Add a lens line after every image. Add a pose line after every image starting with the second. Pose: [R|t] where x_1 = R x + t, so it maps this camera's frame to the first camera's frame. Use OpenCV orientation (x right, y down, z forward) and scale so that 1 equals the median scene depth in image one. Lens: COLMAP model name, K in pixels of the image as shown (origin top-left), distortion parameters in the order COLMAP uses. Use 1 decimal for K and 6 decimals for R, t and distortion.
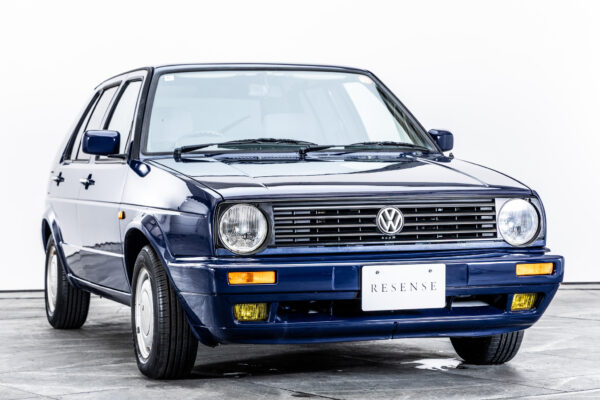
lens RADIAL K [[1599.0, 0, 300.0], [0, 1599.0, 199.5], [0, 0, 1]] dist [0.033523, 0.000000]
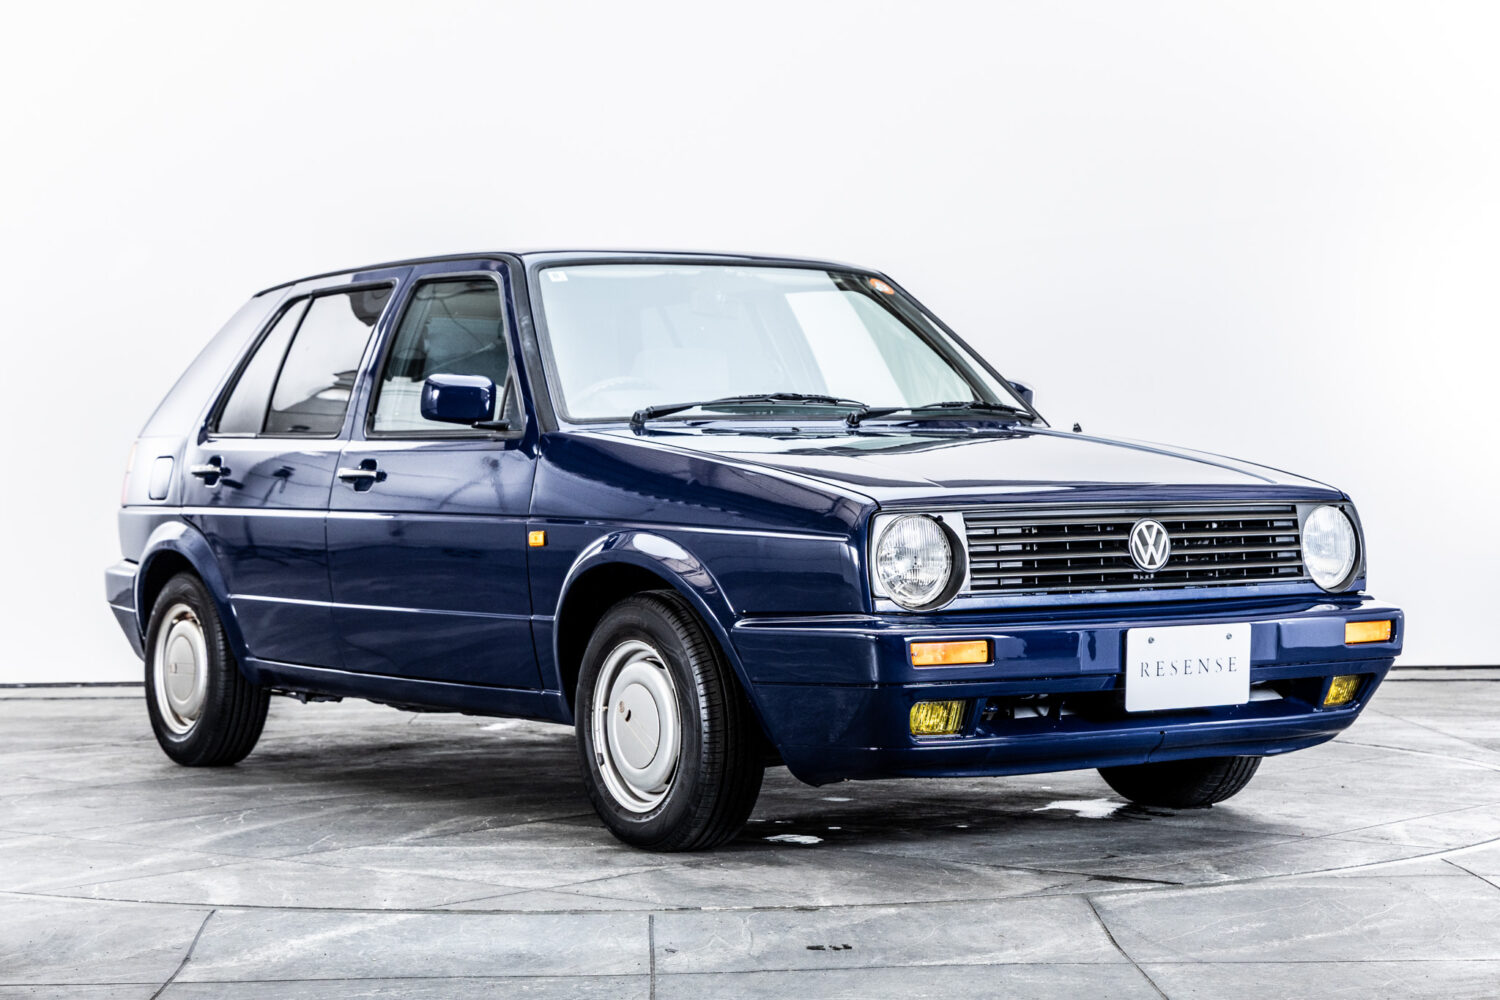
lens RADIAL K [[3012.0, 0, 750.0], [0, 3012.0, 501.7], [0, 0, 1]] dist [0.013356, 0.000000]
pose [[0.963227, 0.000148, 0.268689, -0.341656], [0.001404, 0.999983, -0.005584, 0.003728], [-0.268686, 0.005755, 0.963211, 0.046283]]
